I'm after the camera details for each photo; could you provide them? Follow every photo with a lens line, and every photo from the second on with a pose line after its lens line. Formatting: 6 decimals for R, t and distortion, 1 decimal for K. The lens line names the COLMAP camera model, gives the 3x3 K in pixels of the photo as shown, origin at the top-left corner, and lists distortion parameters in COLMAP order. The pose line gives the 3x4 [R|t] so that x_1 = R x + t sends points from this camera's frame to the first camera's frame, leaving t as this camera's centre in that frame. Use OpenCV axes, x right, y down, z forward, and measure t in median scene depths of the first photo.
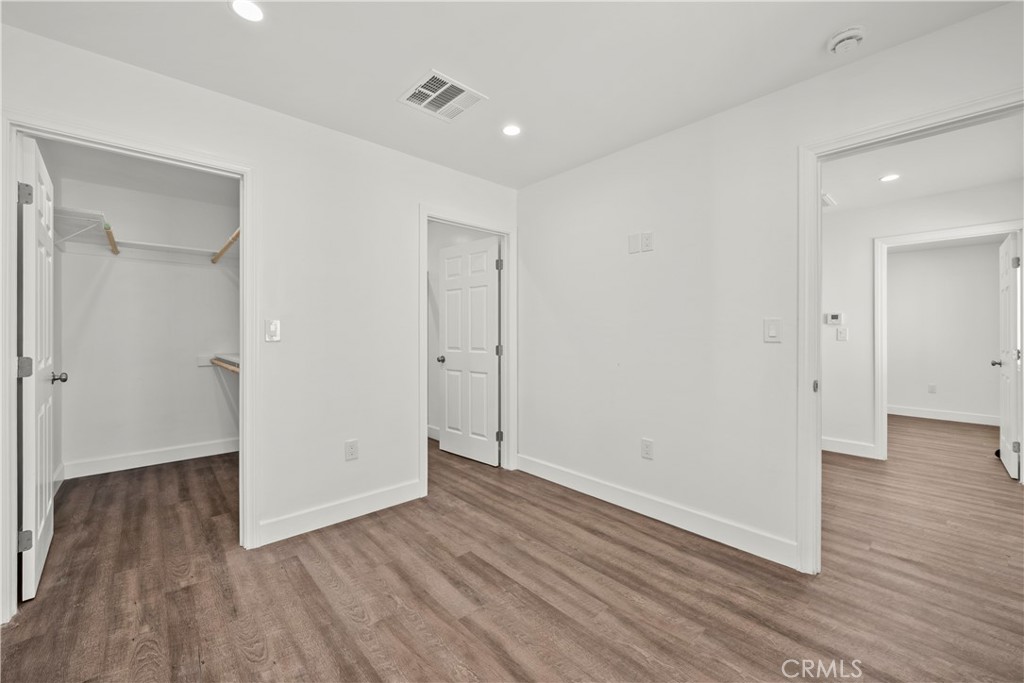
lens RADIAL K [[406.3, 0, 510.0], [0, 406.3, 338.6], [0, 0, 1]] dist [-0.000248, 0.000041]
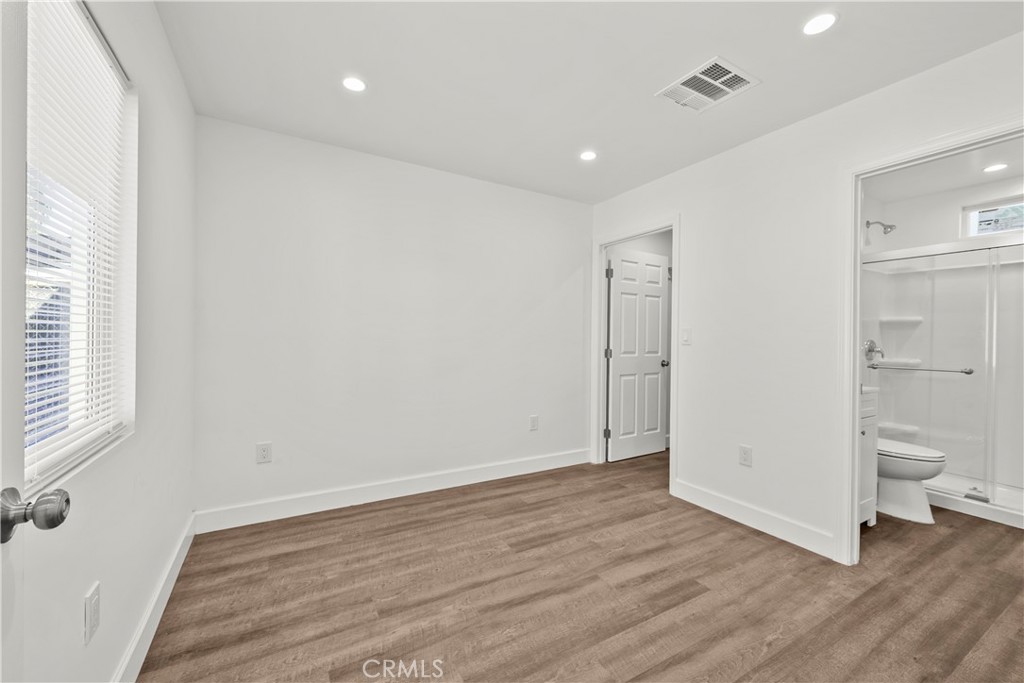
lens RADIAL K [[406.3, 0, 510.0], [0, 406.3, 338.6], [0, 0, 1]] dist [-0.000248, 0.000041]
pose [[-0.215459, -0.001431, -0.976512, 0.895464], [-0.020144, 0.999793, 0.002979, -0.009194], [0.976305, 0.020312, -0.215444, 0.799385]]
